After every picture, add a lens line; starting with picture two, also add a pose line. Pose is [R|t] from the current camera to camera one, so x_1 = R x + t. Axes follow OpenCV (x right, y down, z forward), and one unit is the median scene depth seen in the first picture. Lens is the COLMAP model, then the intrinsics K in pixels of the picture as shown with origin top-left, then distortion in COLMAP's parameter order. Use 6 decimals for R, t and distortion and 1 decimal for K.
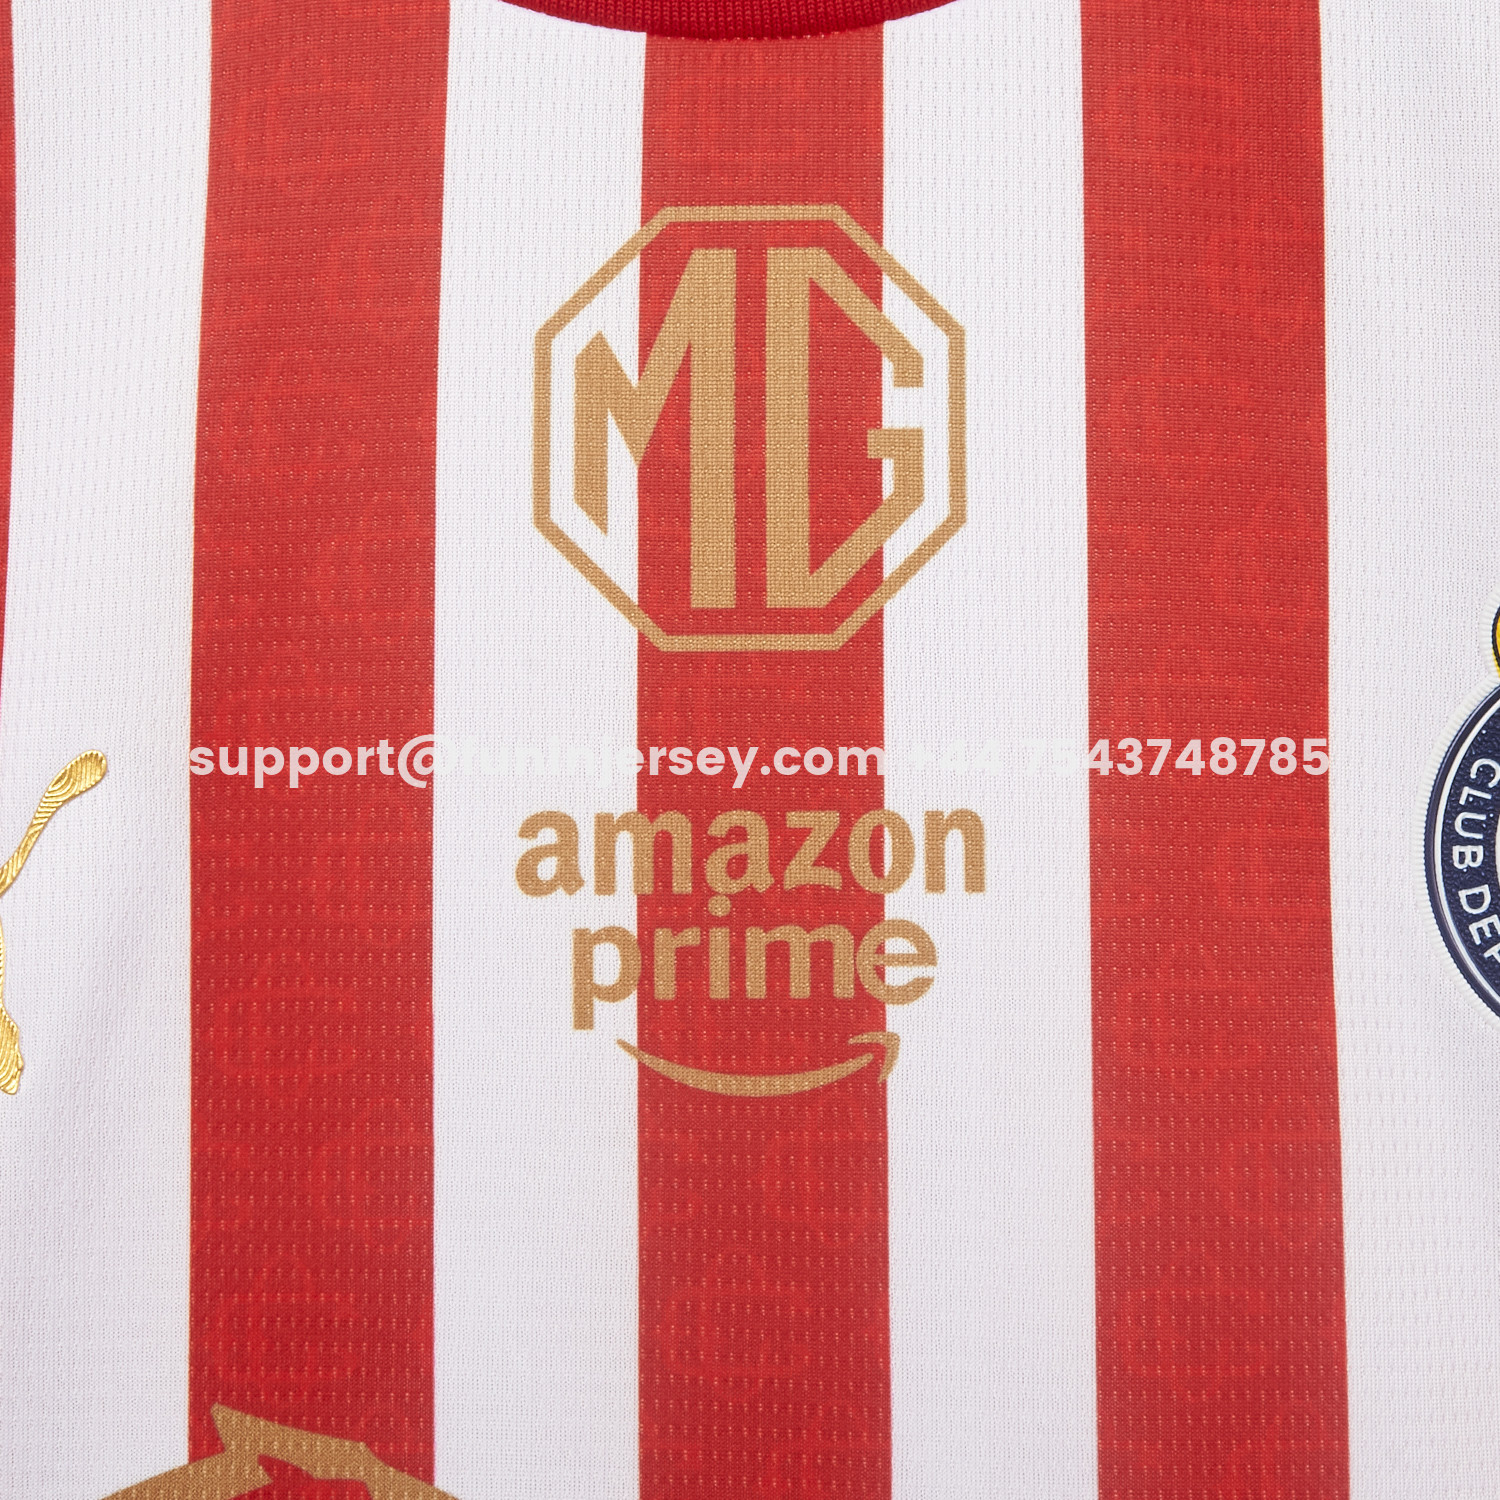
lens RADIAL K [[2637.7, 0, 760.2], [0, 2637.7, 748.9], [0, 0, 1]] dist [0.033821, 0.000000]
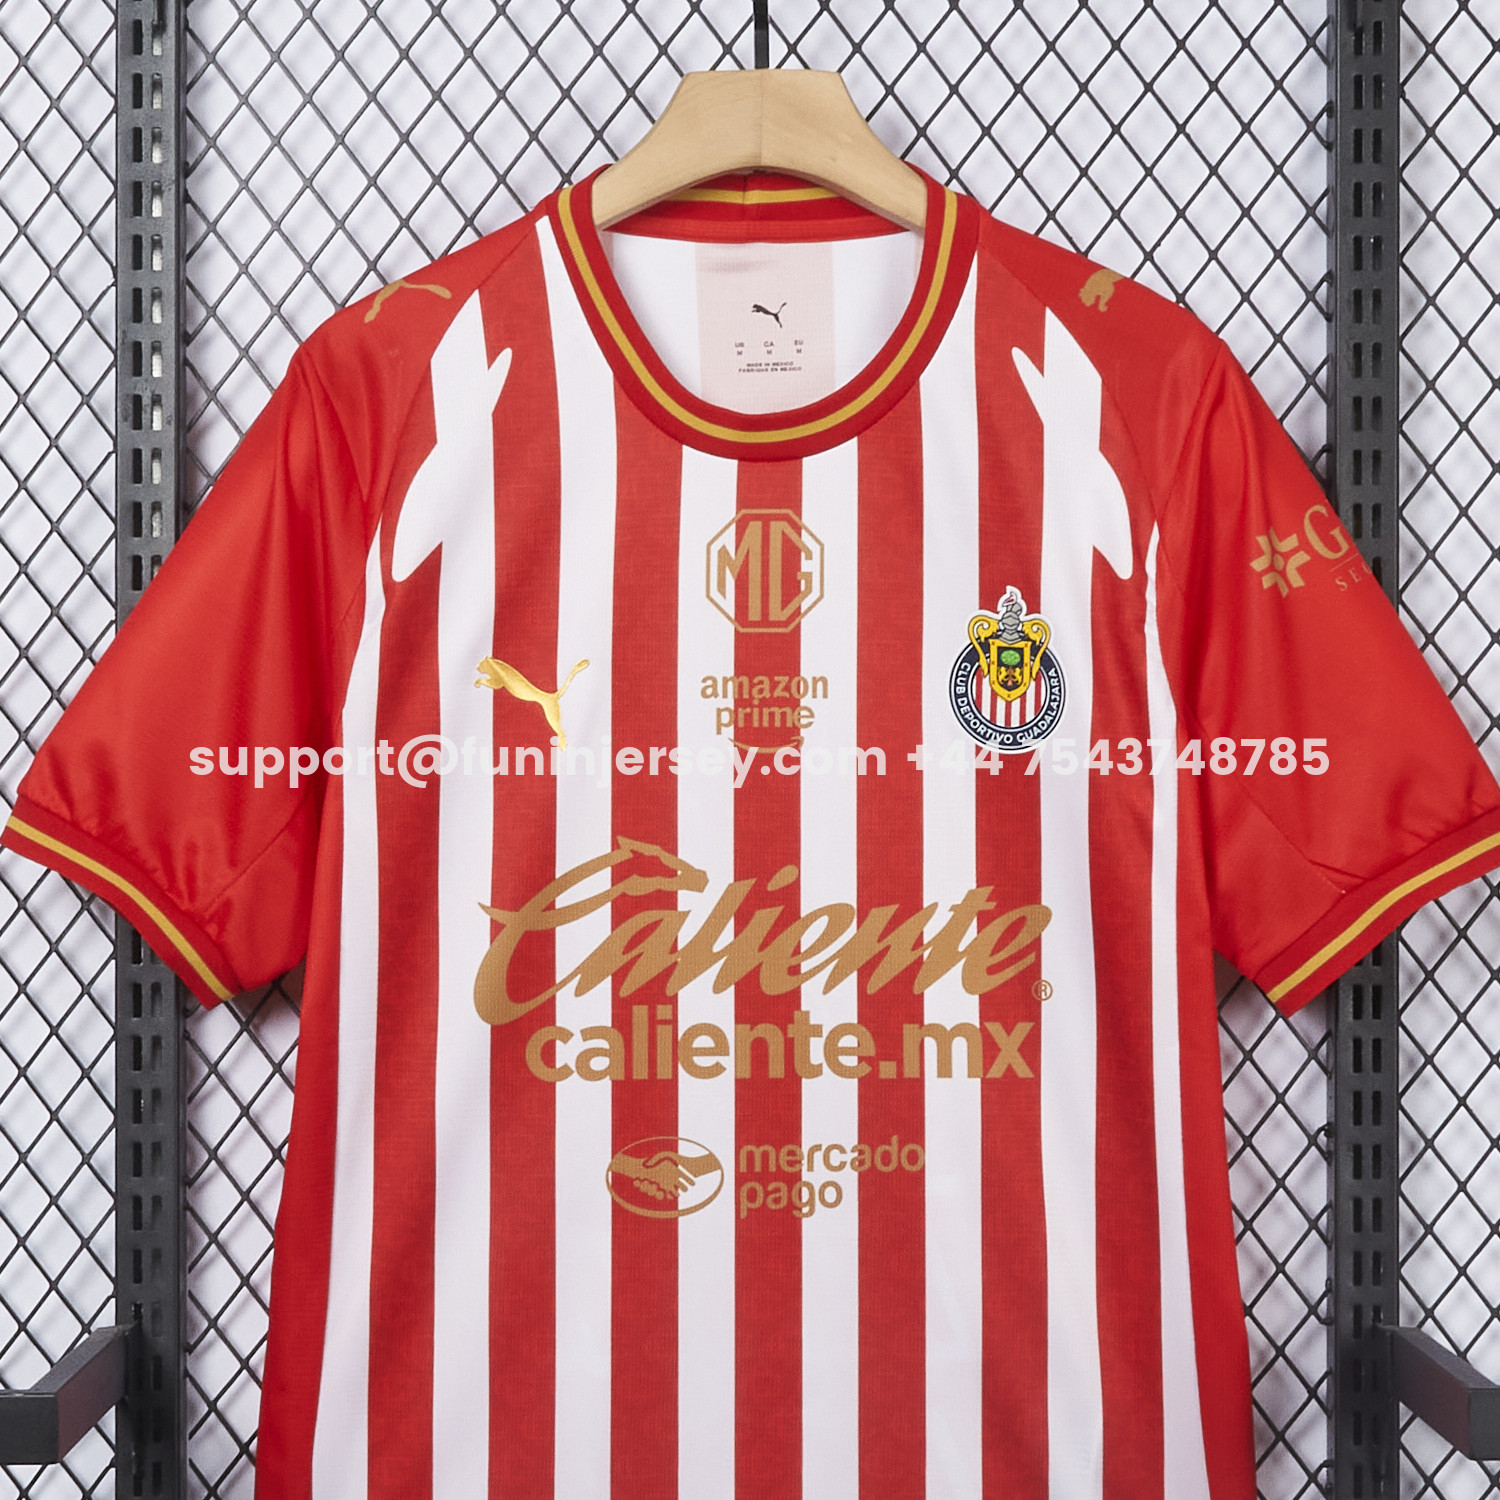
lens RADIAL K [[2637.7, 0, 757.7], [0, 2637.7, 762.2], [0, 0, 1]] dist [0.033821, 0.000000]
pose [[0.999882, 0.008595, 0.012735, -0.058603], [-0.008578, 0.999962, -0.001406, 0.147969], [-0.012746, 0.001296, 0.999918, -2.651914]]
